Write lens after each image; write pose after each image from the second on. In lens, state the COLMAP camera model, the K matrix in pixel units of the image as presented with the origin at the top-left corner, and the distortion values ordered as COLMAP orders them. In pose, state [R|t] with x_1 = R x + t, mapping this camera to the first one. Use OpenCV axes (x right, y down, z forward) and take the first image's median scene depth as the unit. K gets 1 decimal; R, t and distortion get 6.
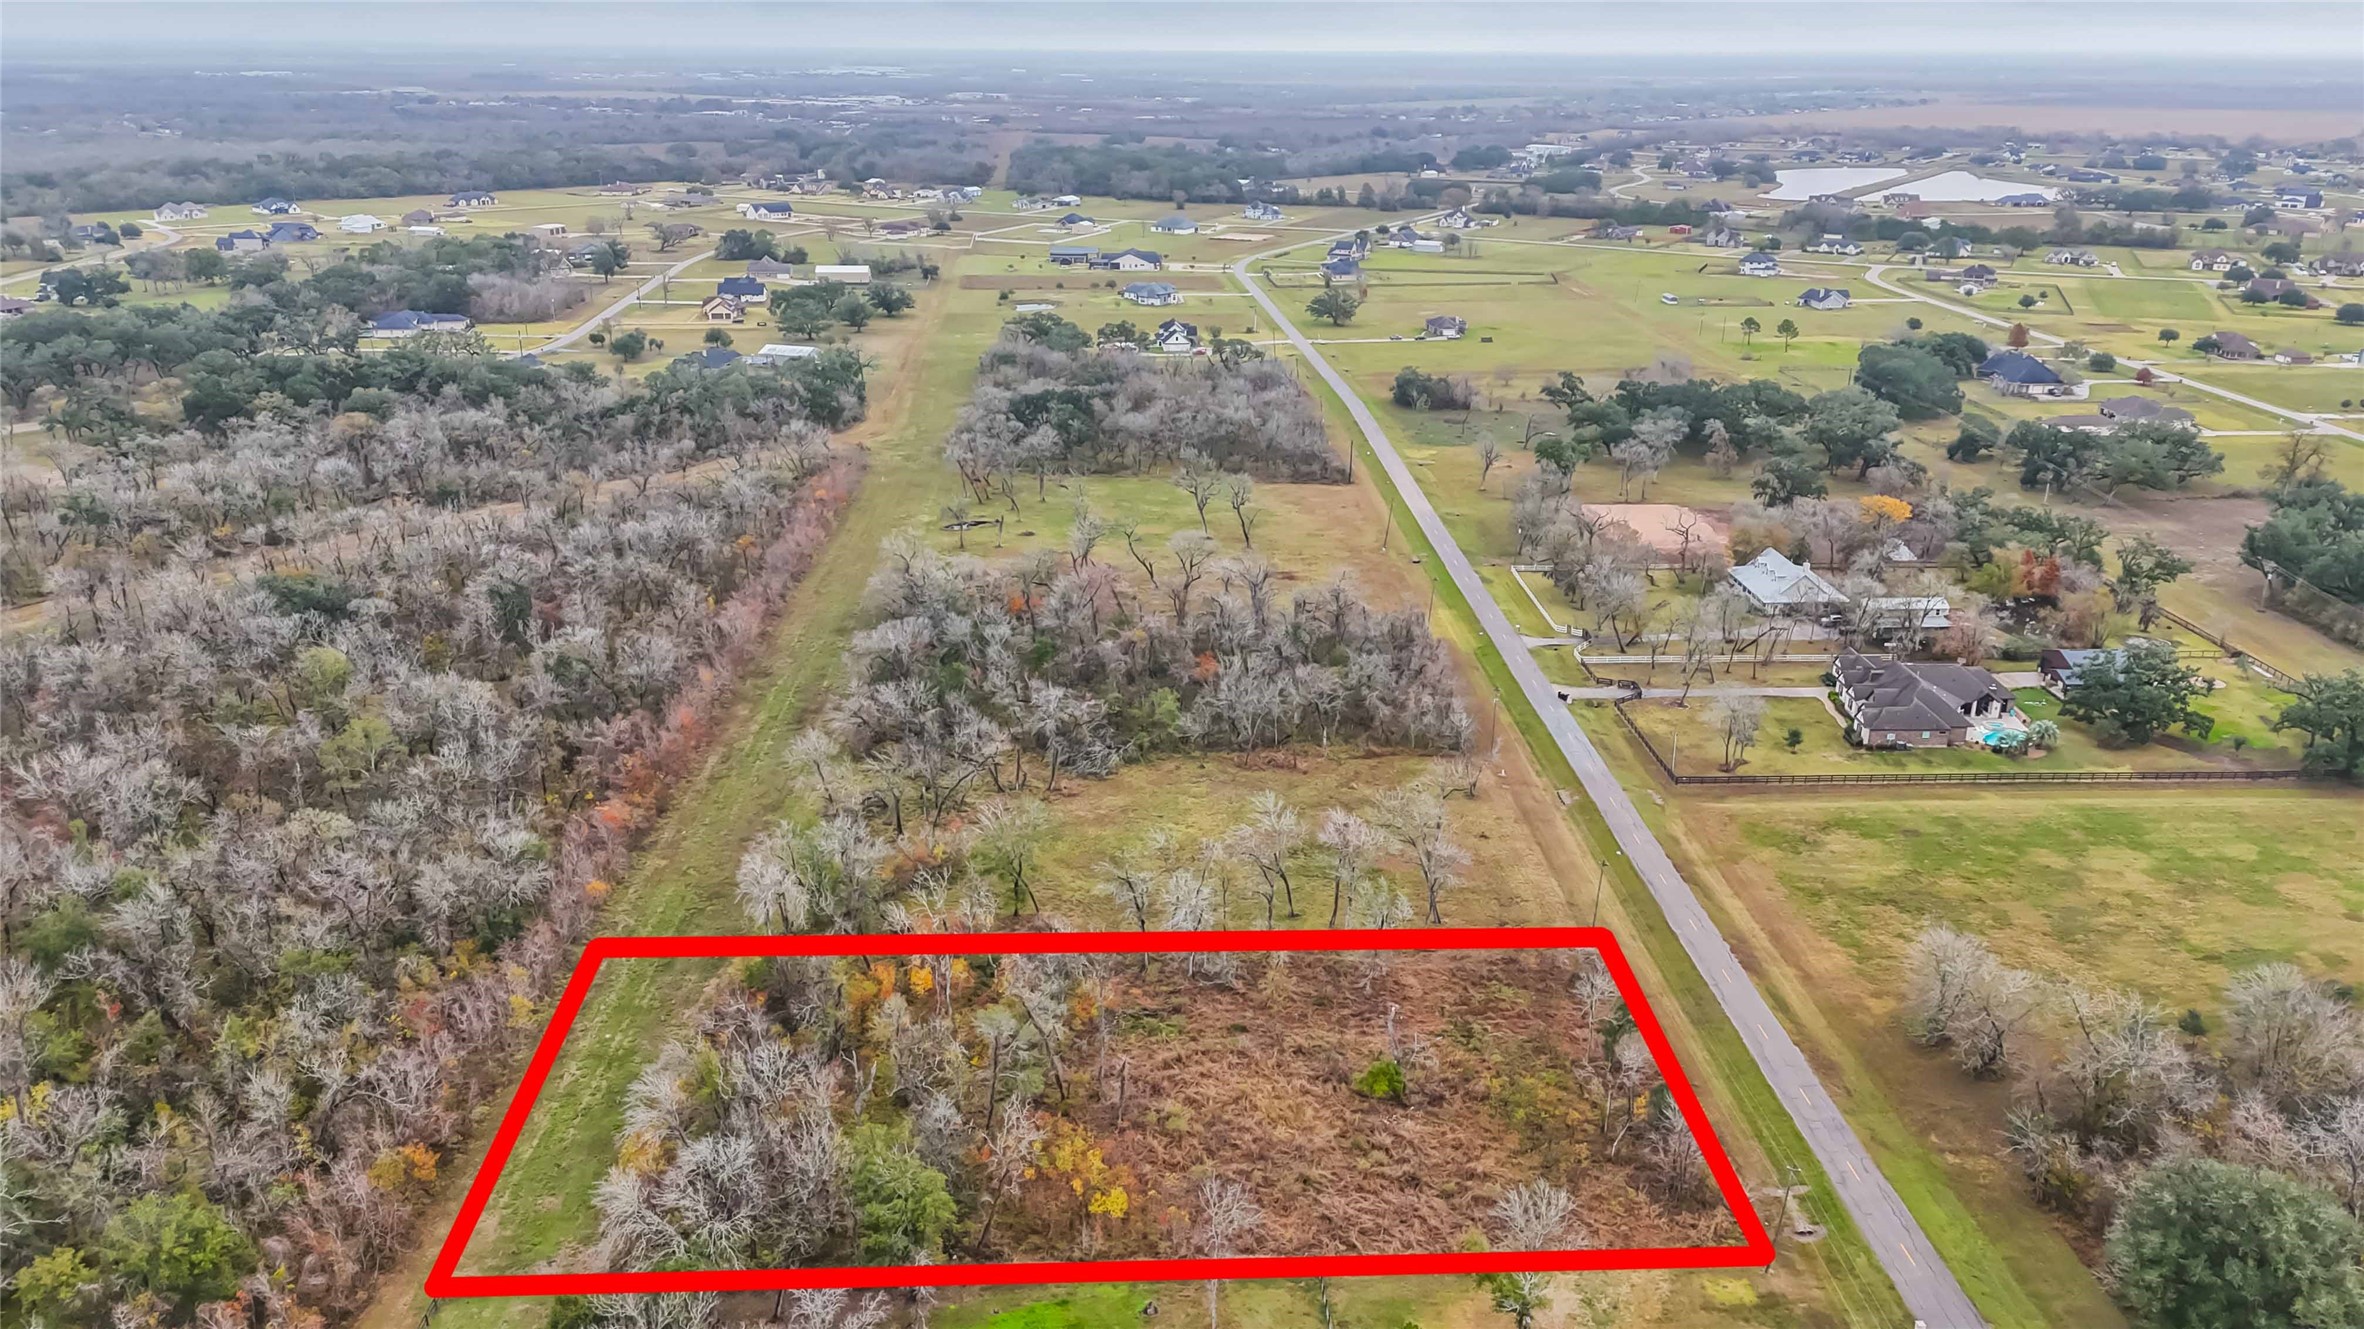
lens RADIAL K [[1715.4, 0, 1190.4], [0, 1715.4, 663.8], [0, 0, 1]] dist [0.072154, -0.061680]
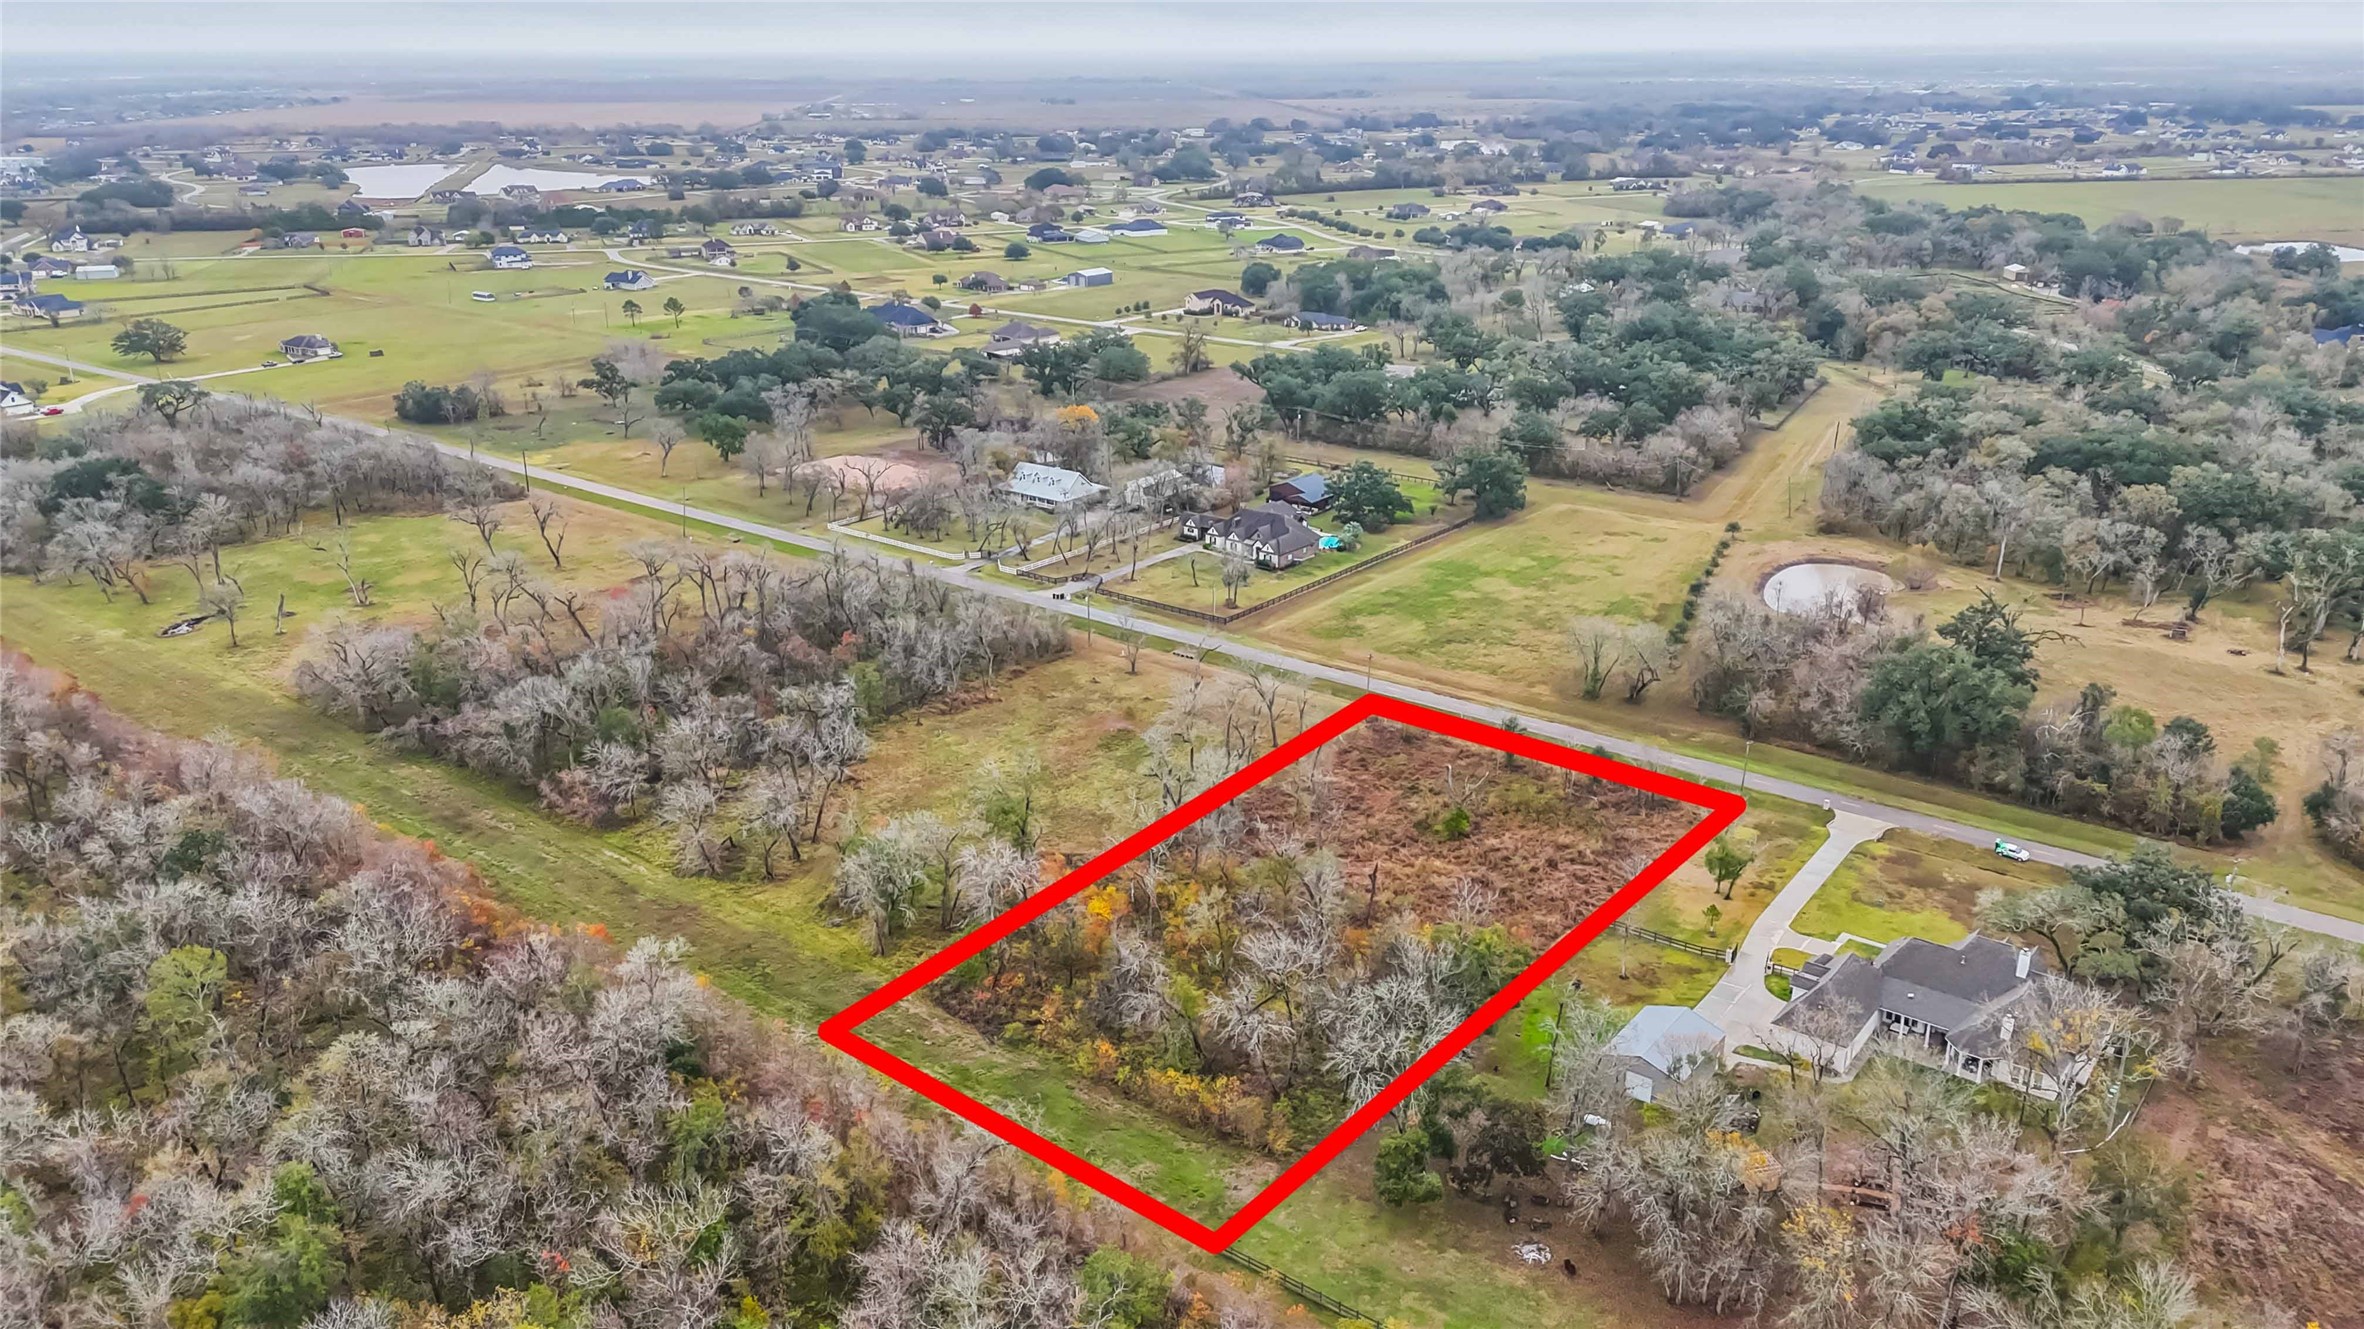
lens RADIAL K [[1715.4, 0, 1190.4], [0, 1715.4, 663.8], [0, 0, 1]] dist [0.072154, -0.061680]
pose [[0.656966, -0.262885, 0.706603, -0.544919], [0.262284, 0.958387, 0.112700, -0.043429], [-0.706826, 0.111291, 0.698578, 0.132417]]
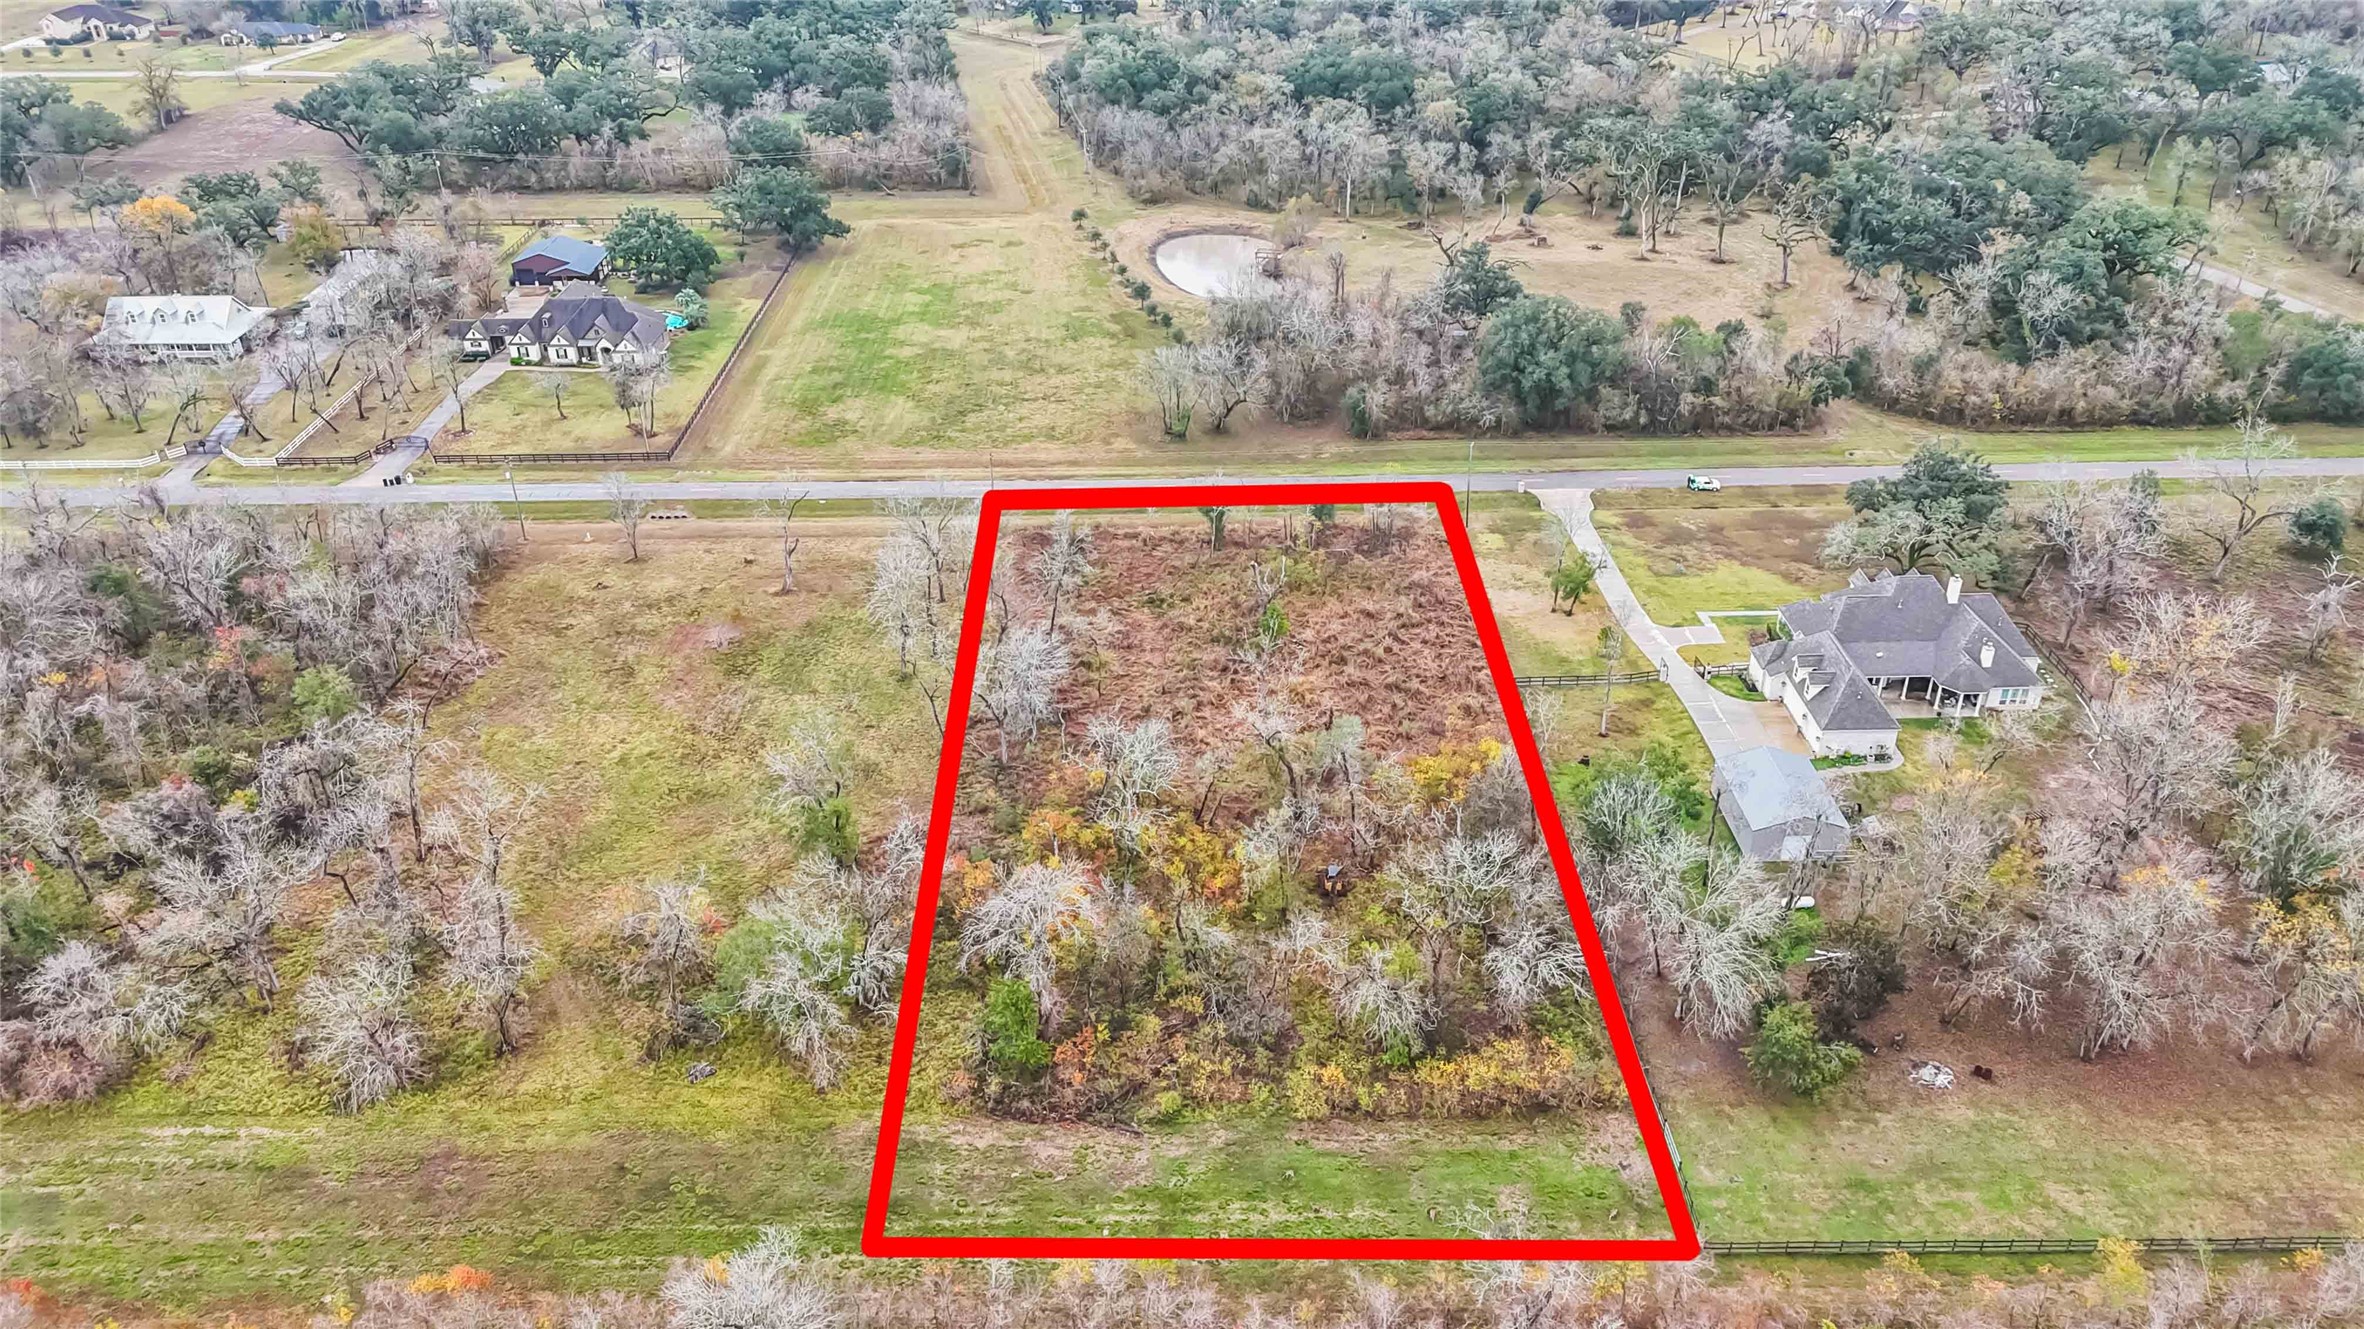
lens RADIAL K [[1715.4, 0, 1190.4], [0, 1715.4, 663.8], [0, 0, 1]] dist [0.072154, -0.061680]
pose [[0.032891, -0.506902, 0.861376, -0.501181], [0.345442, 0.814494, 0.466123, -0.157086], [-0.937864, 0.282224, 0.201894, 0.505291]]
